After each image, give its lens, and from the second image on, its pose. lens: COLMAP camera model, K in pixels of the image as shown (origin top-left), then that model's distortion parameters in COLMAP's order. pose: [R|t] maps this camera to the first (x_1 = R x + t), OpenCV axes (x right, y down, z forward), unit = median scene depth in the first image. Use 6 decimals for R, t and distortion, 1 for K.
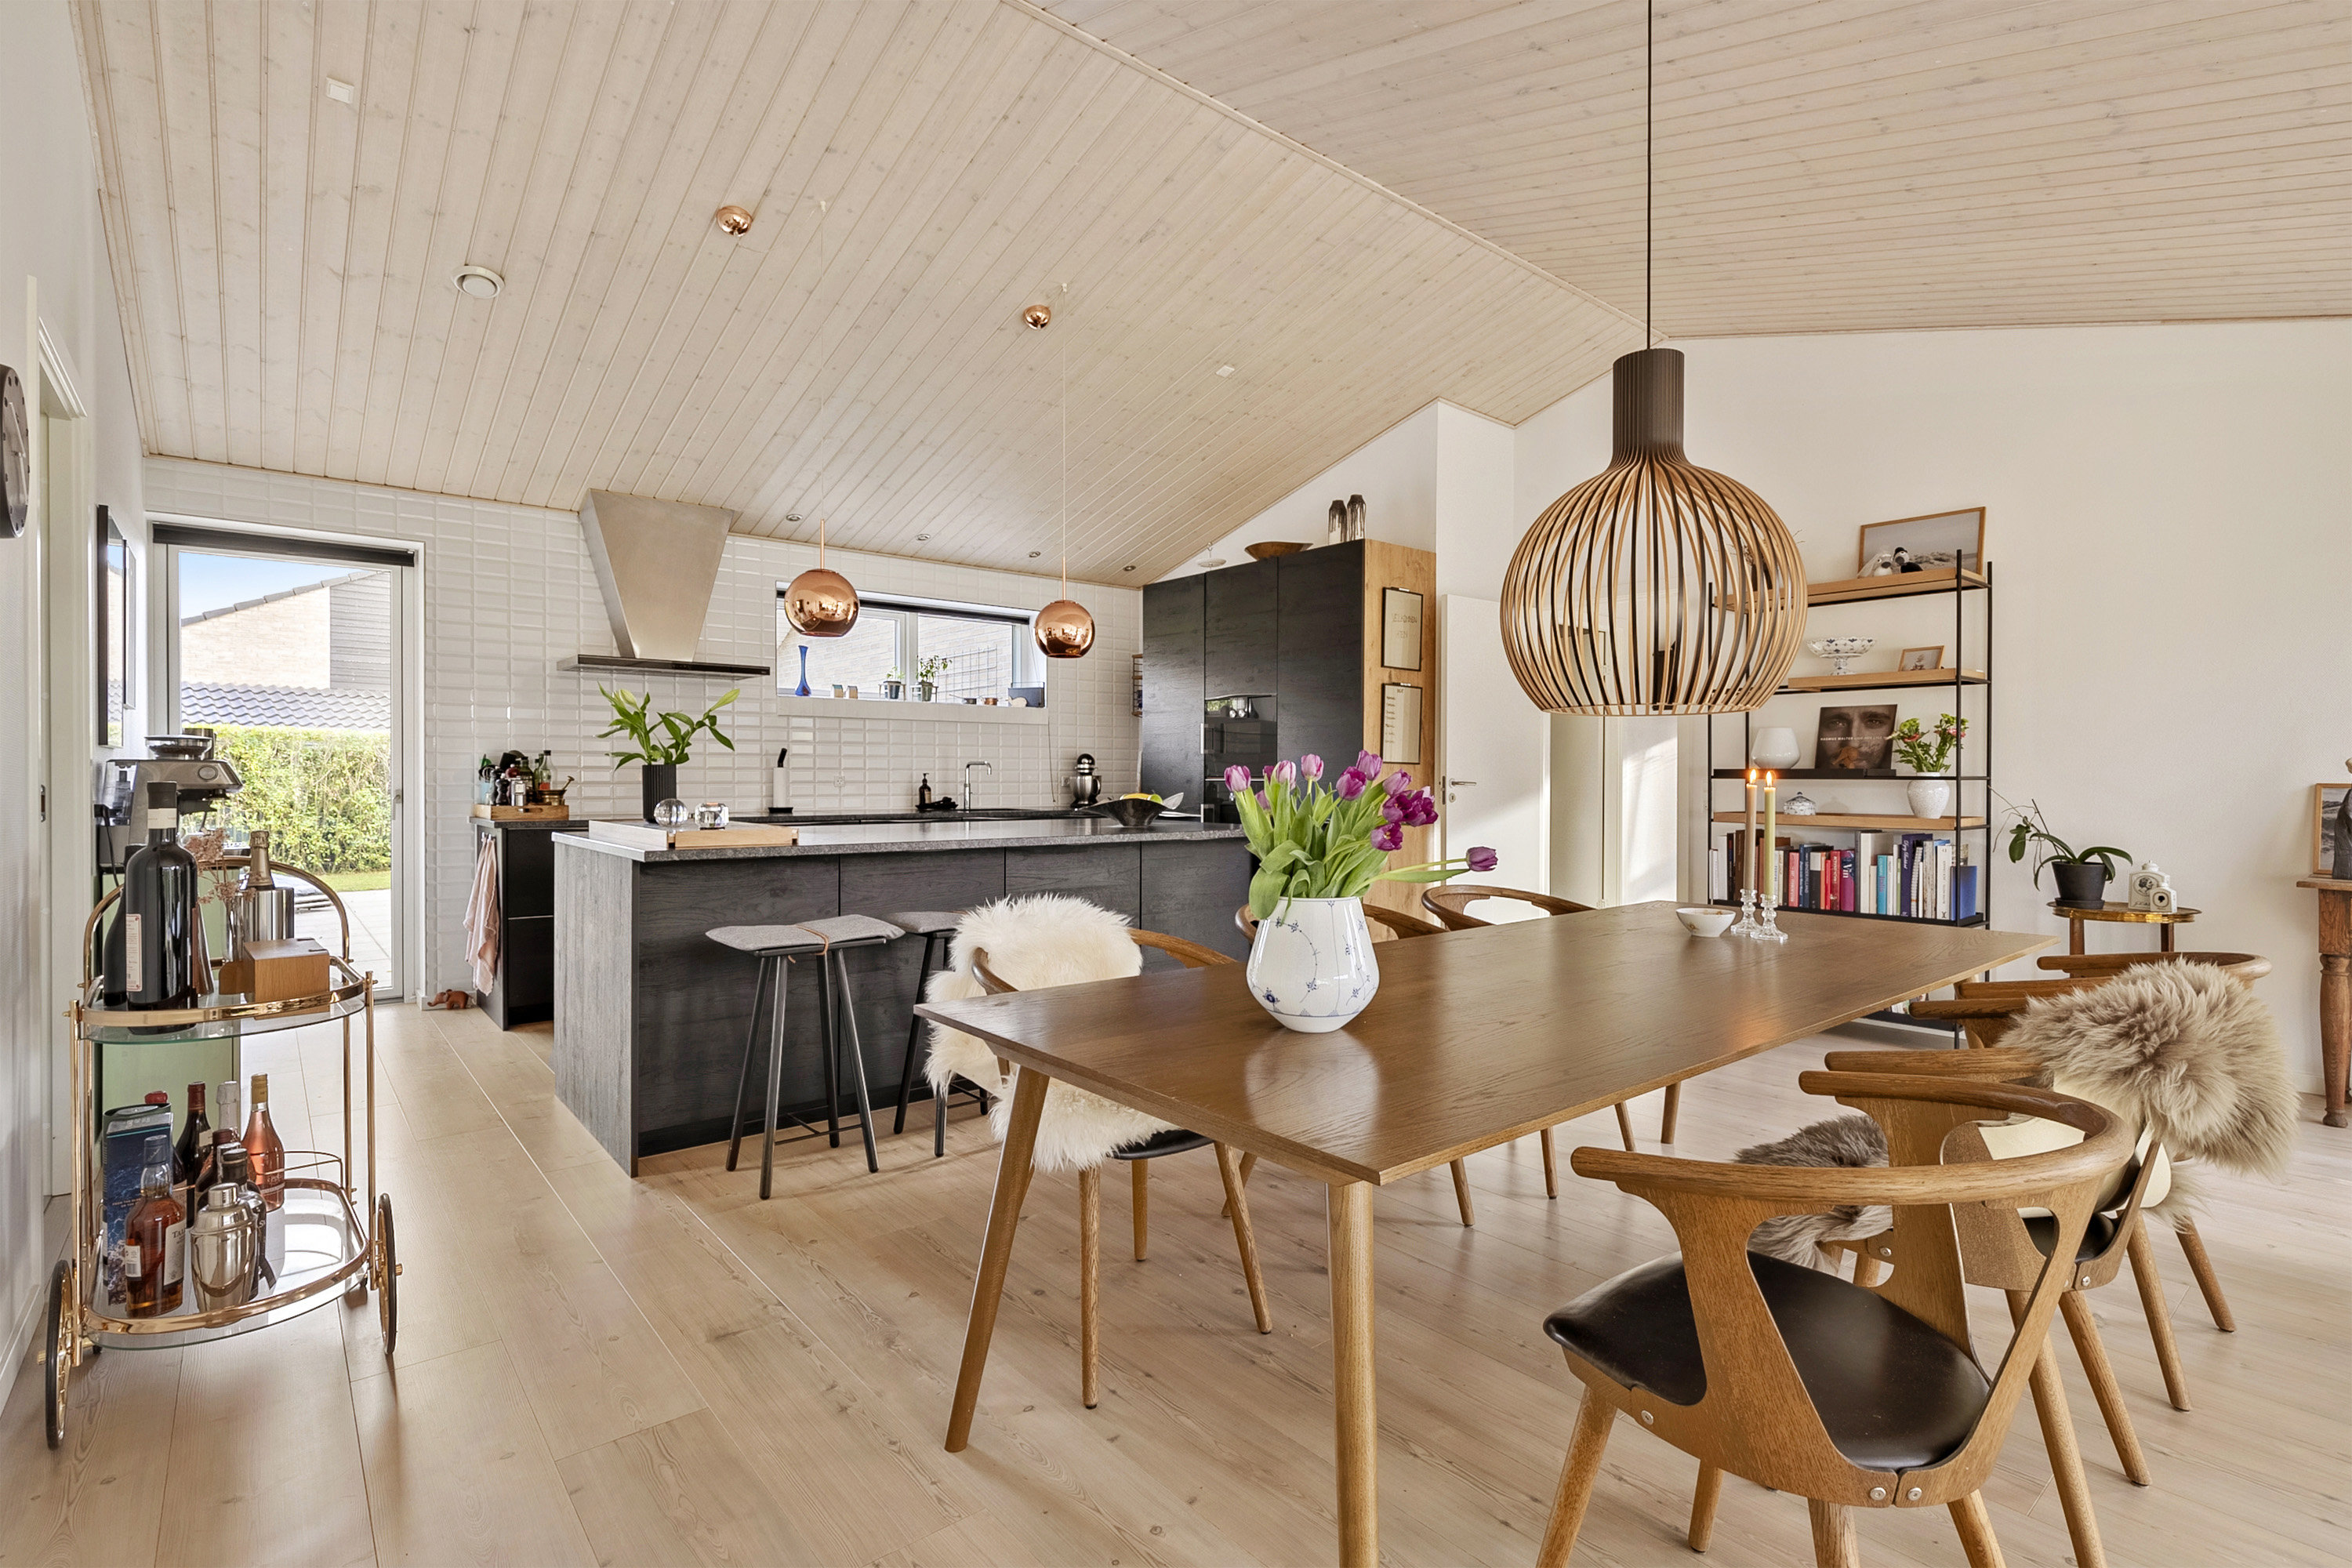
lens RADIAL K [[1088.2, 0, 1176.0], [0, 1088.2, 784.0], [0, 0, 1]] dist [-0.001205, -0.000136]
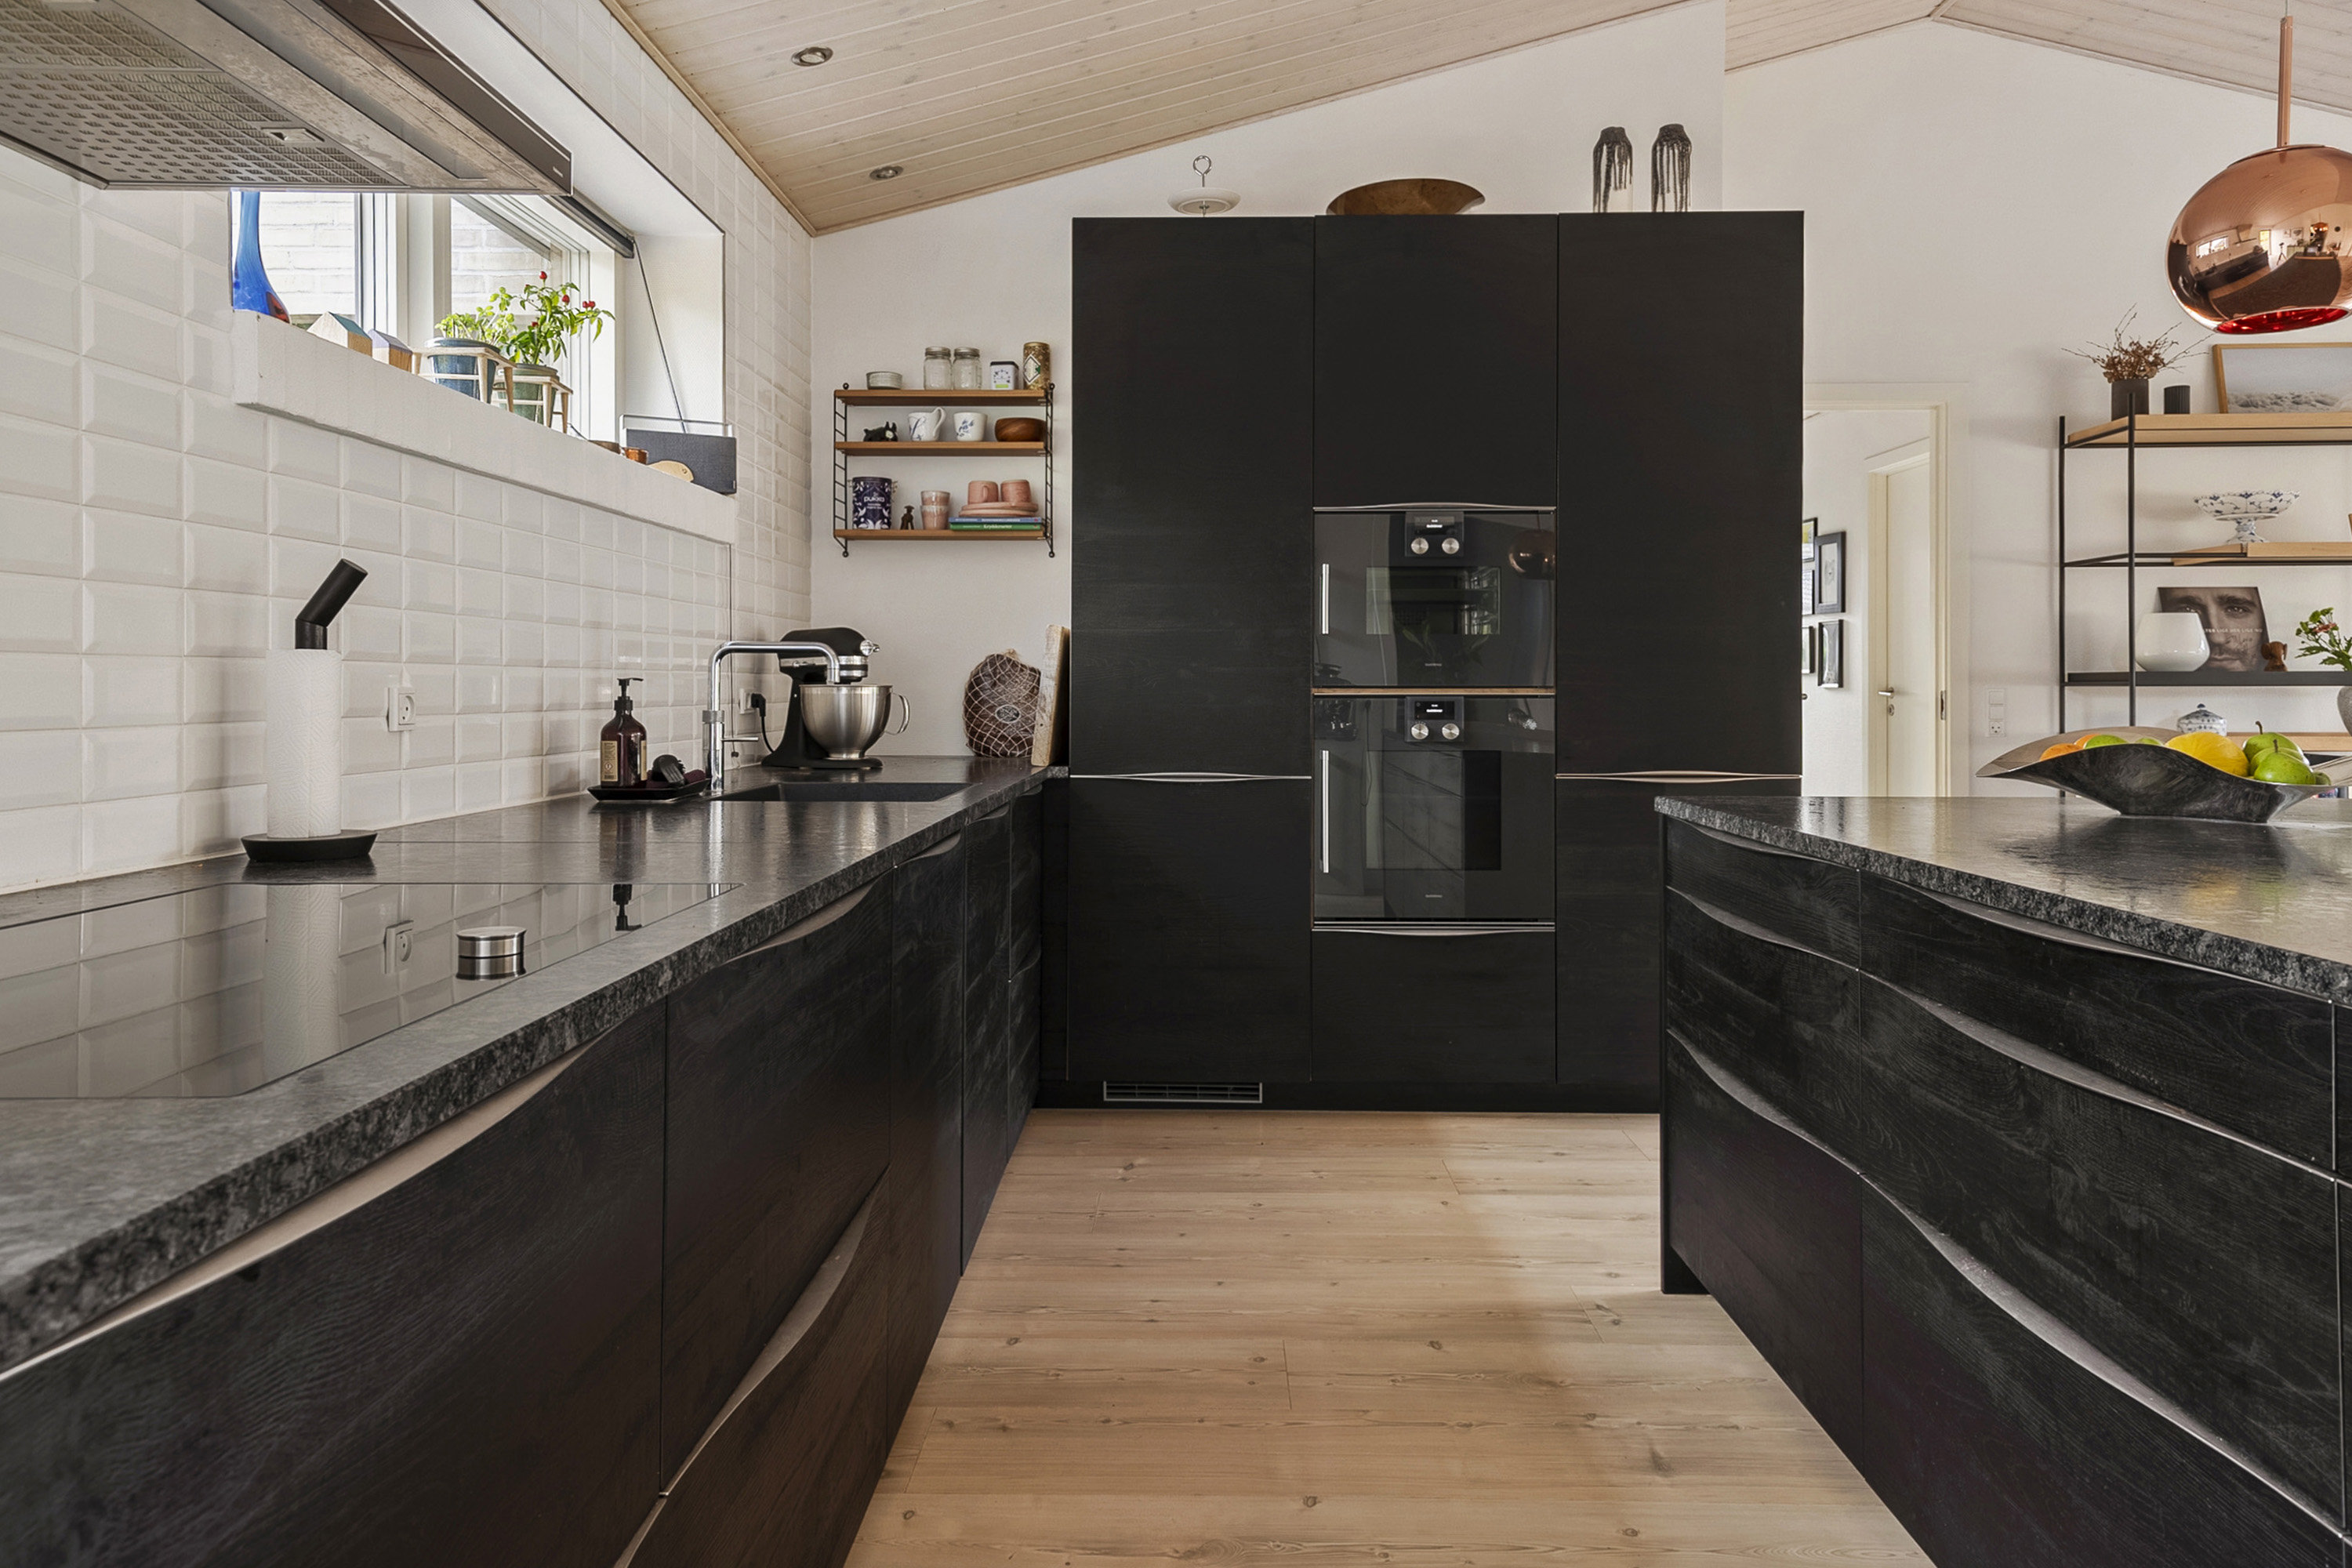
lens RADIAL K [[1465.4, 0, 1167.6], [0, 1465.4, 678.8], [0, 0, 1]] dist [0.021289, 0.001102]
pose [[0.655733, -0.000698, 0.754993, -0.622394], [0.006944, 0.999963, -0.005107, -0.009353], [-0.754961, 0.008591, 0.655713, 0.910177]]
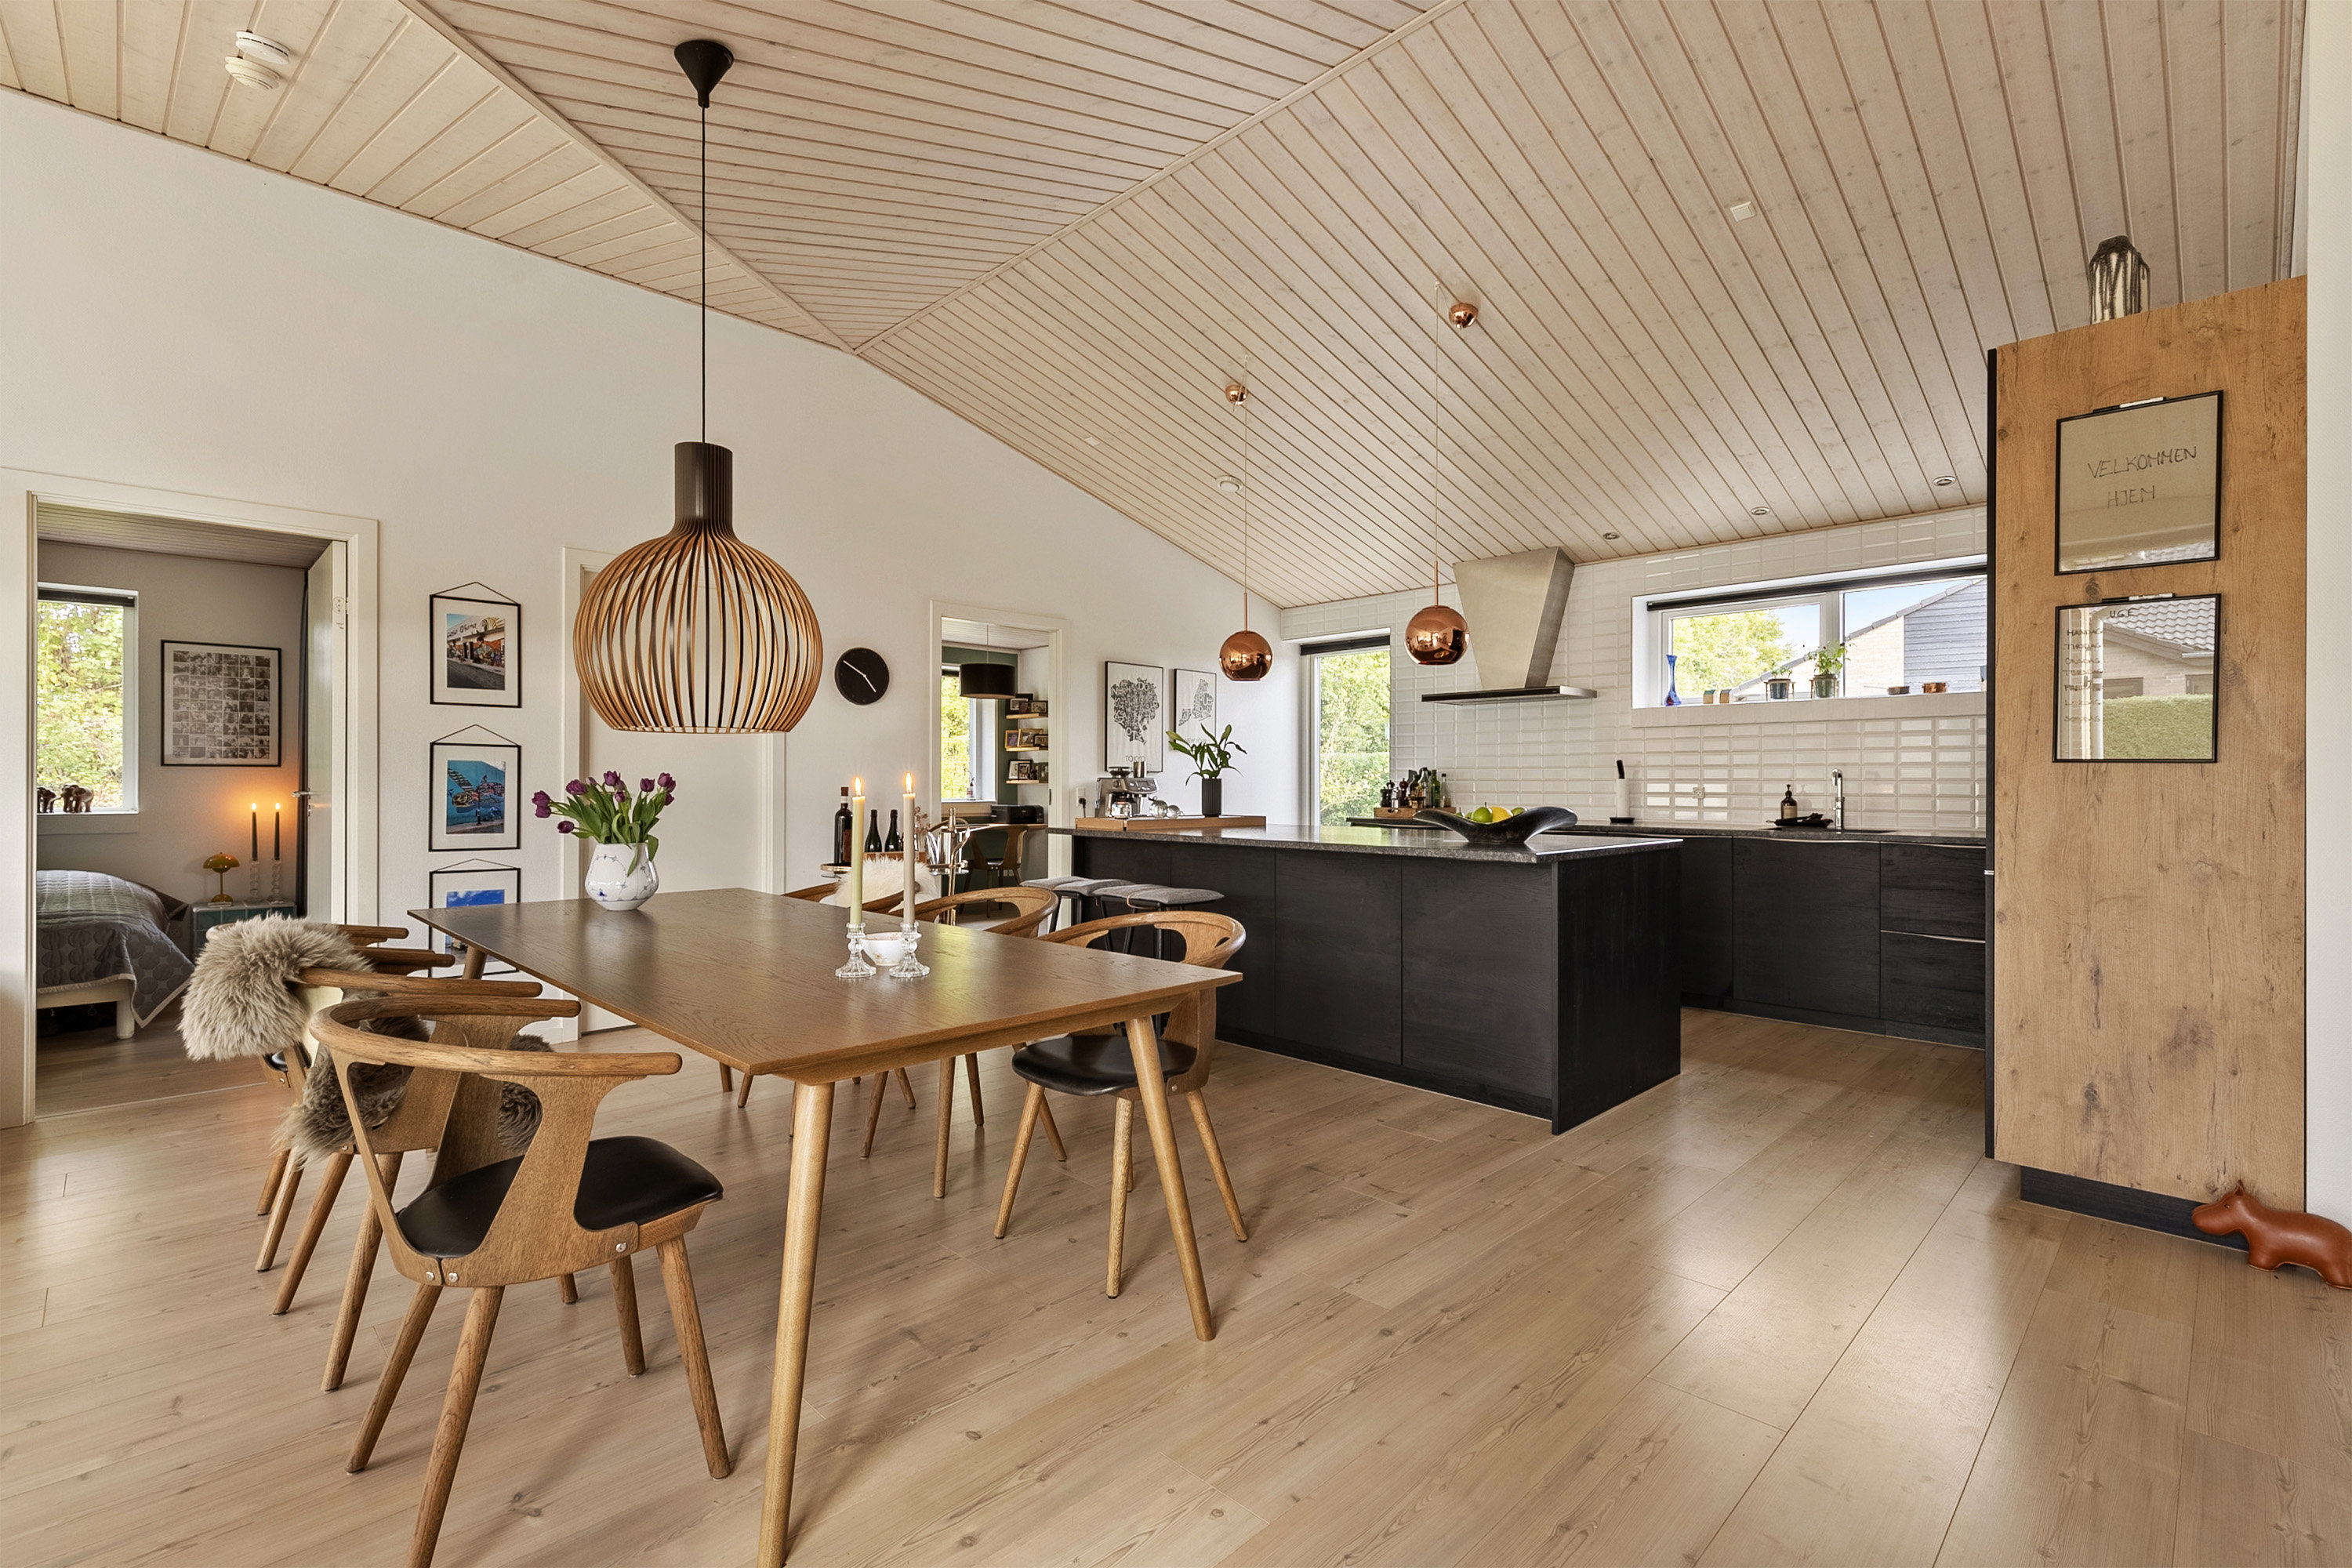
lens RADIAL K [[1058.0, 0, 1176.0], [0, 1058.0, 784.0], [0, 0, 1]] dist [-0.001606, -0.000348]
pose [[0.111183, -0.002539, -0.993797, 0.776721], [-0.009403, 0.999949, -0.003607, -0.003700], [0.993755, 0.009746, 0.111153, 0.637090]]
